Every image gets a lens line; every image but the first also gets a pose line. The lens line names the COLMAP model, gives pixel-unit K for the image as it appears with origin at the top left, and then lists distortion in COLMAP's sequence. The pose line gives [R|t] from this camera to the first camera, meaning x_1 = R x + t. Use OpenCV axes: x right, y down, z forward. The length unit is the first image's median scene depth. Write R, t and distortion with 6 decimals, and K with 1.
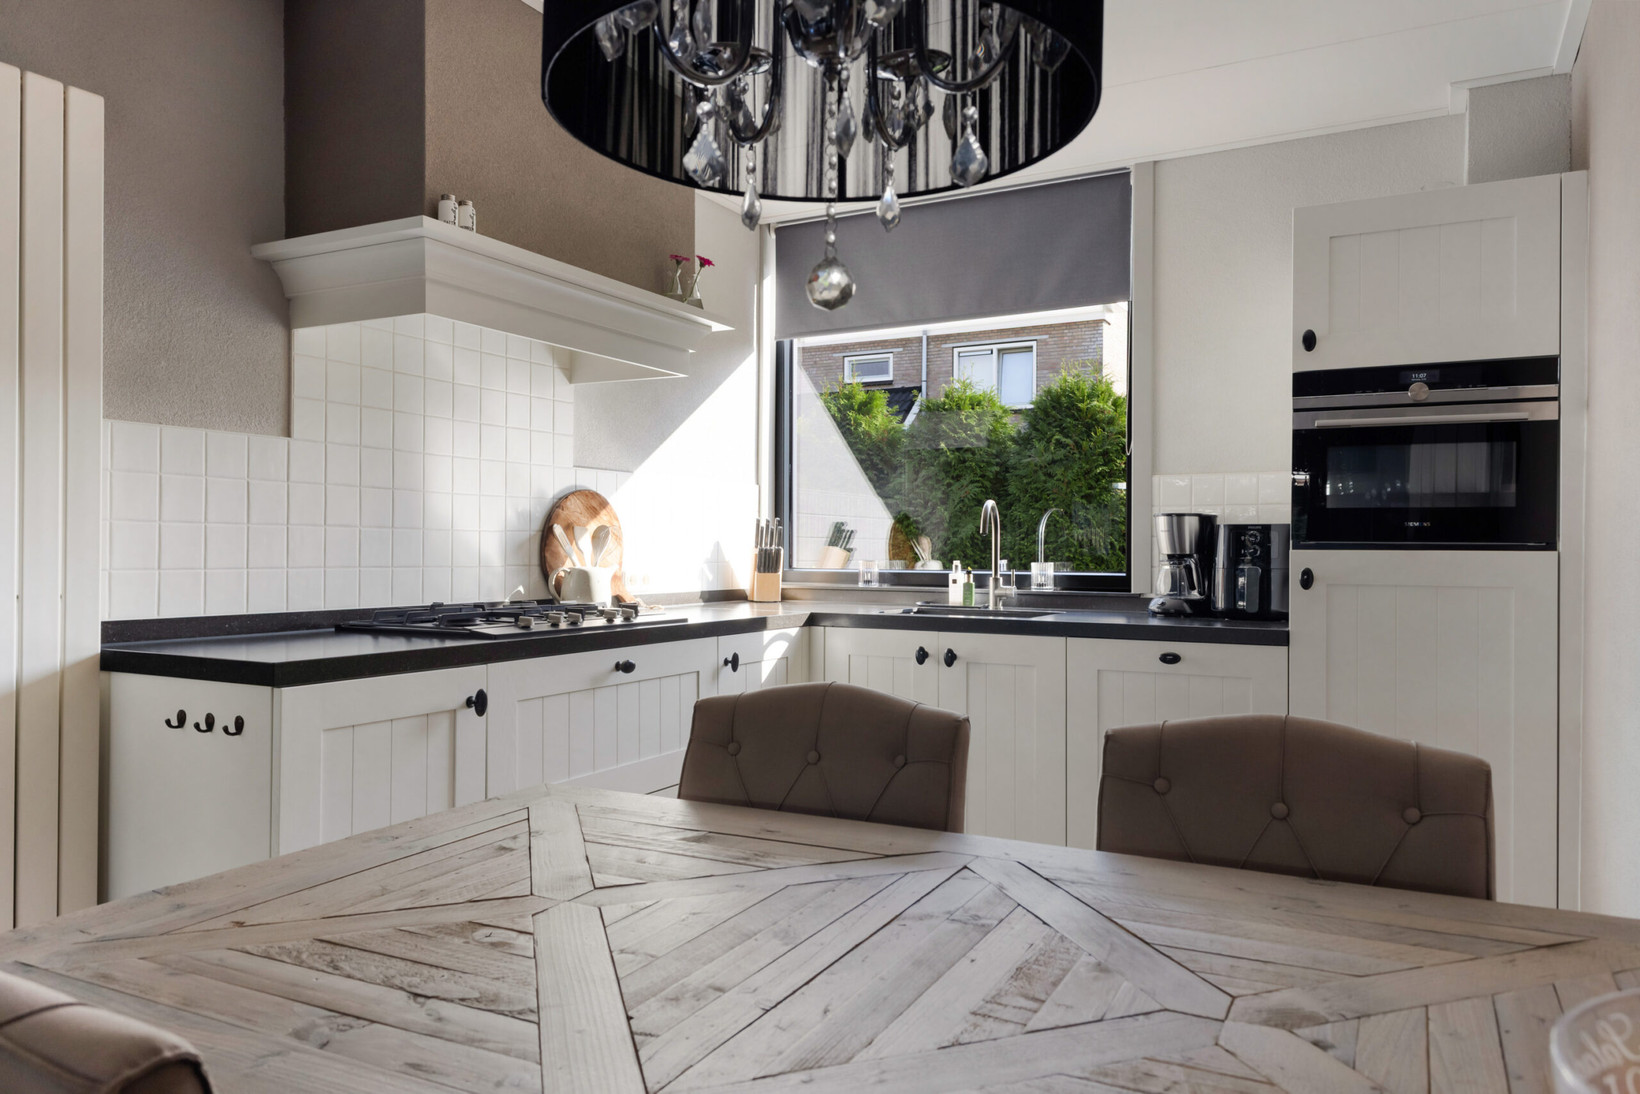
lens RADIAL K [[1139.3, 0, 820.0], [0, 1139.3, 547.0], [0, 0, 1]] dist [0.020875, -0.000165]
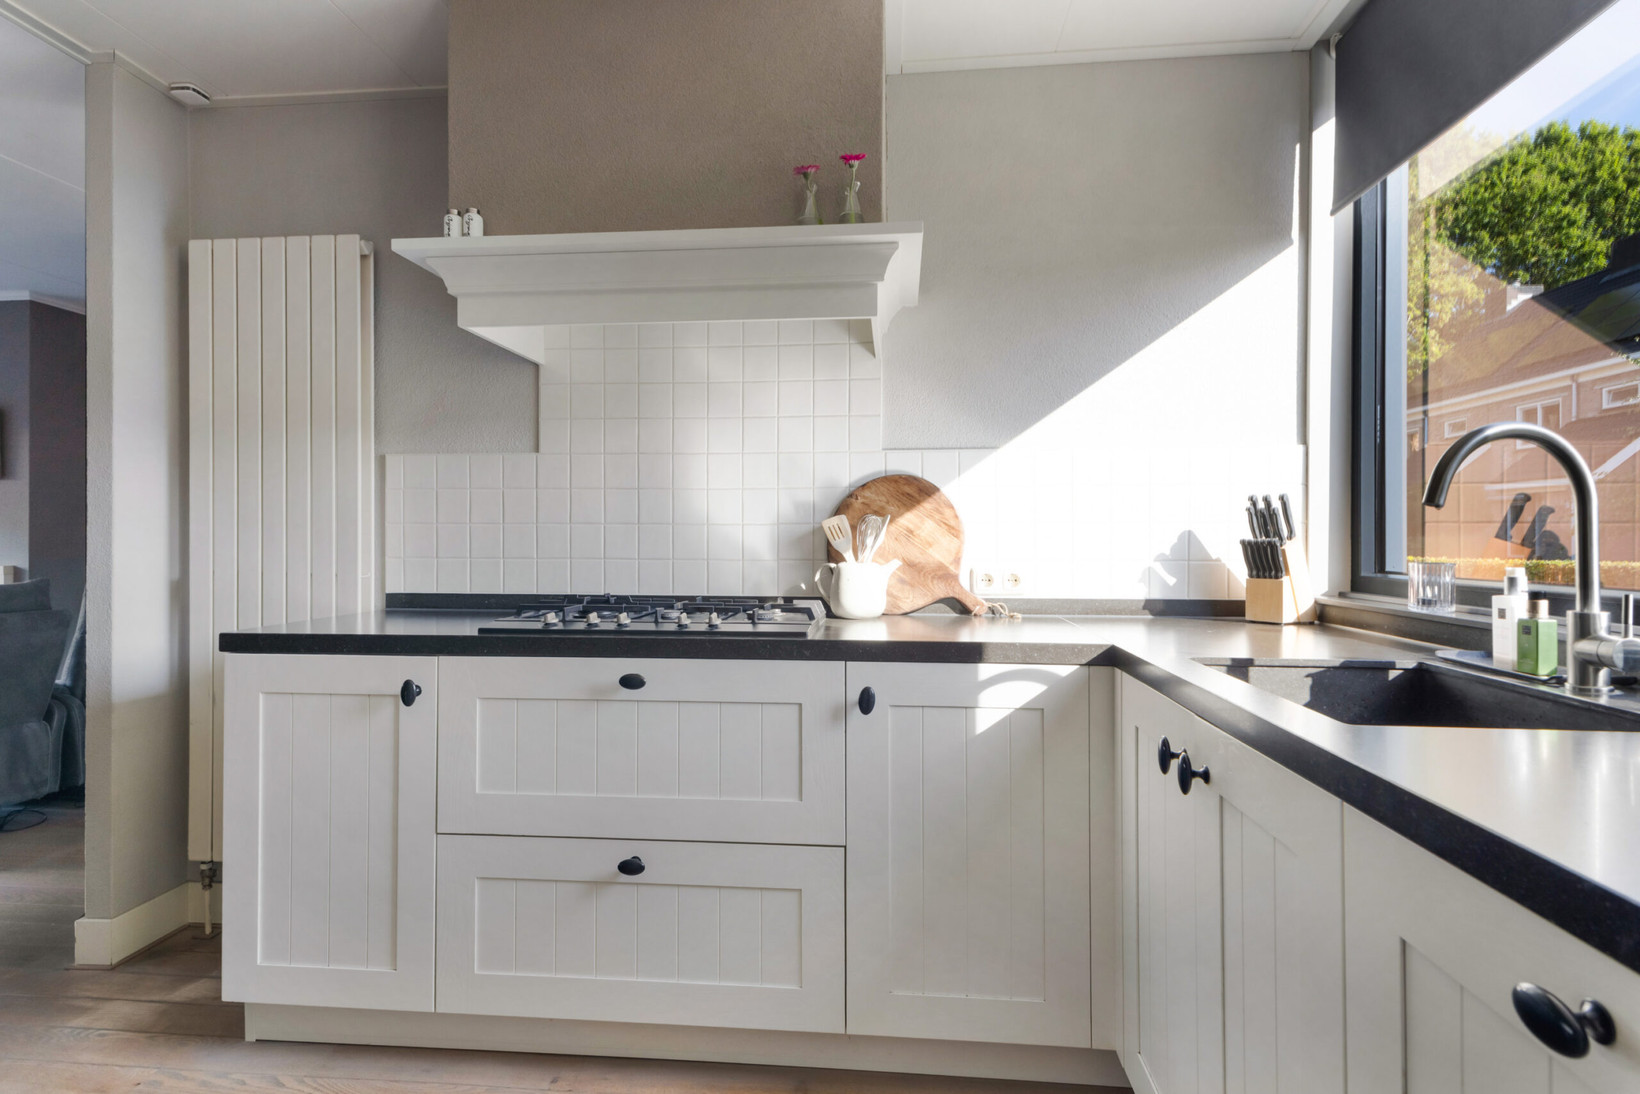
lens RADIAL K [[812.3, 0, 817.1], [0, 812.3, 536.7], [0, 0, 1]] dist [0.005214, 0.000275]
pose [[0.386621, -0.007347, -0.922209, 0.347658], [0.002716, 0.999973, -0.006828, 0.001597], [0.922235, 0.000135, 0.386631, 0.705386]]
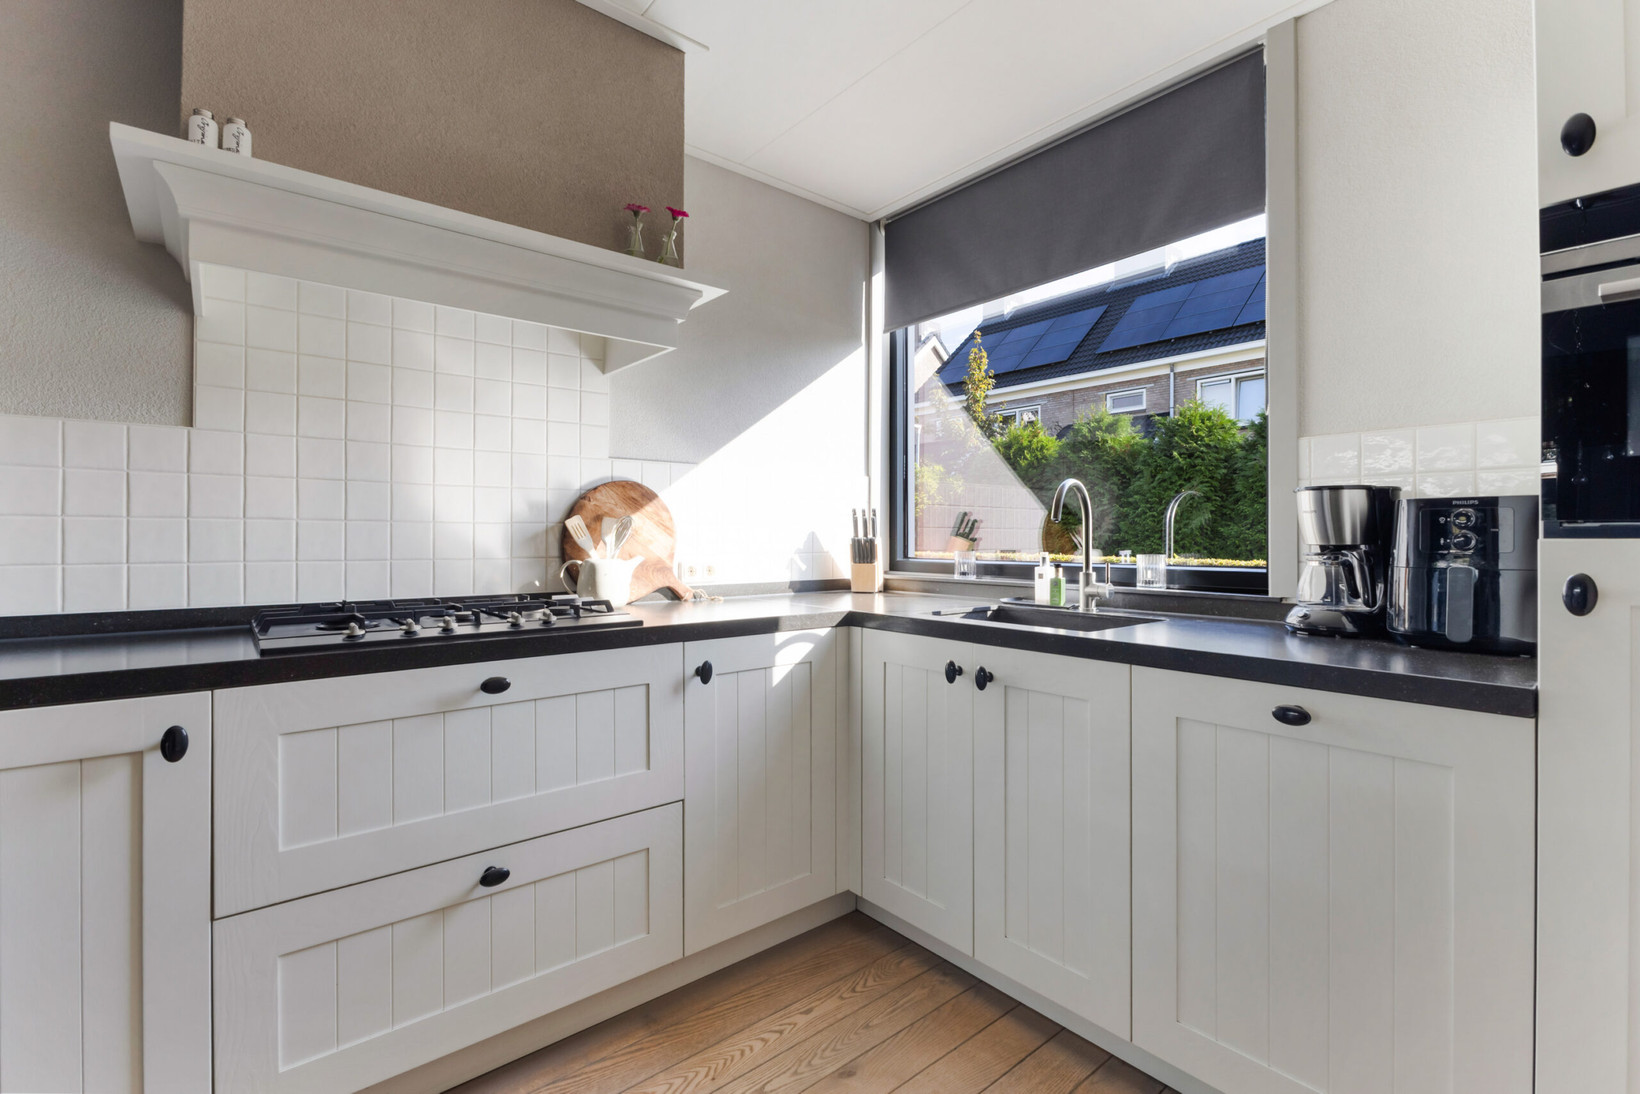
lens RADIAL K [[738.1, 0, 816.8], [0, 738.1, 533.7], [0, 0, 1]] dist [-0.009525, -0.000736]
pose [[0.926925, -0.006602, -0.375189, 0.191482], [0.004899, 0.999973, -0.005492, 0.000360], [0.375215, 0.003253, 0.926932, 0.470974]]
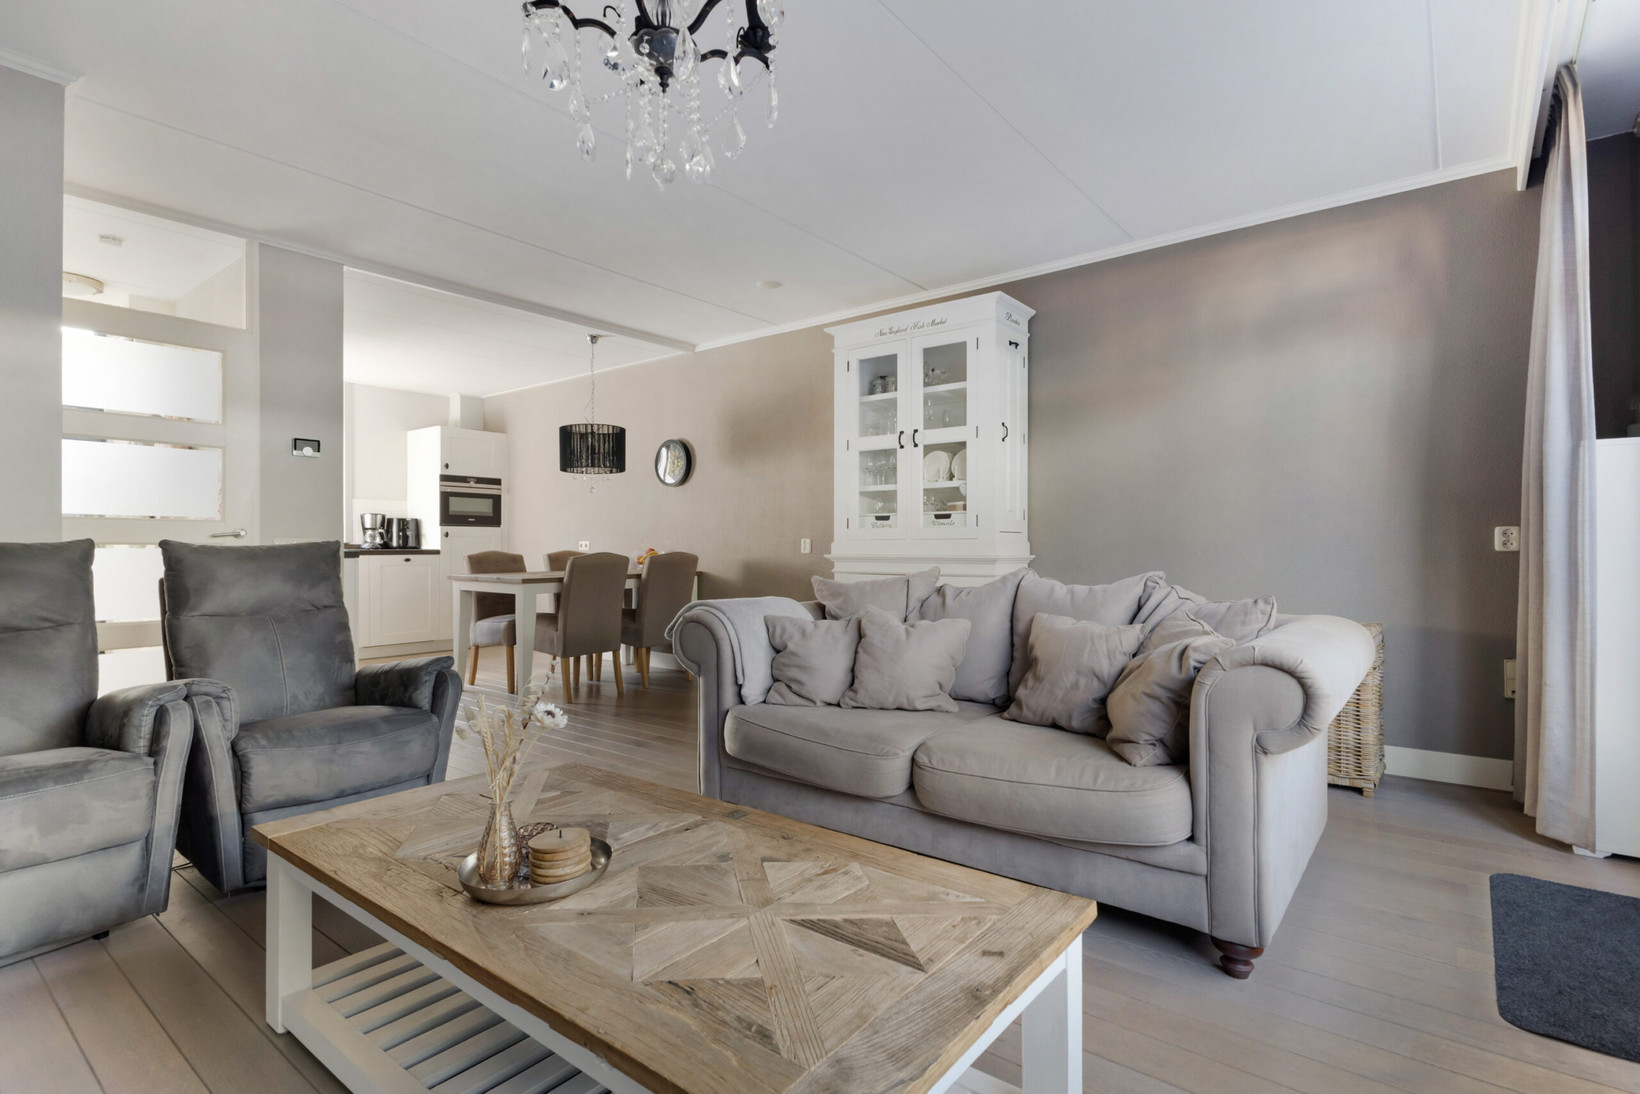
lens RADIAL K [[802.0, 0, 822.1], [0, 802.0, 541.6], [0, 0, 1]] dist [0.013545, 0.000200]
pose [[0.173572, -0.000510, 0.984821, -1.487276], [0.000810, 1.000000, 0.000375, 0.041145], [-0.984821, 0.000732, 0.173572, -0.457427]]
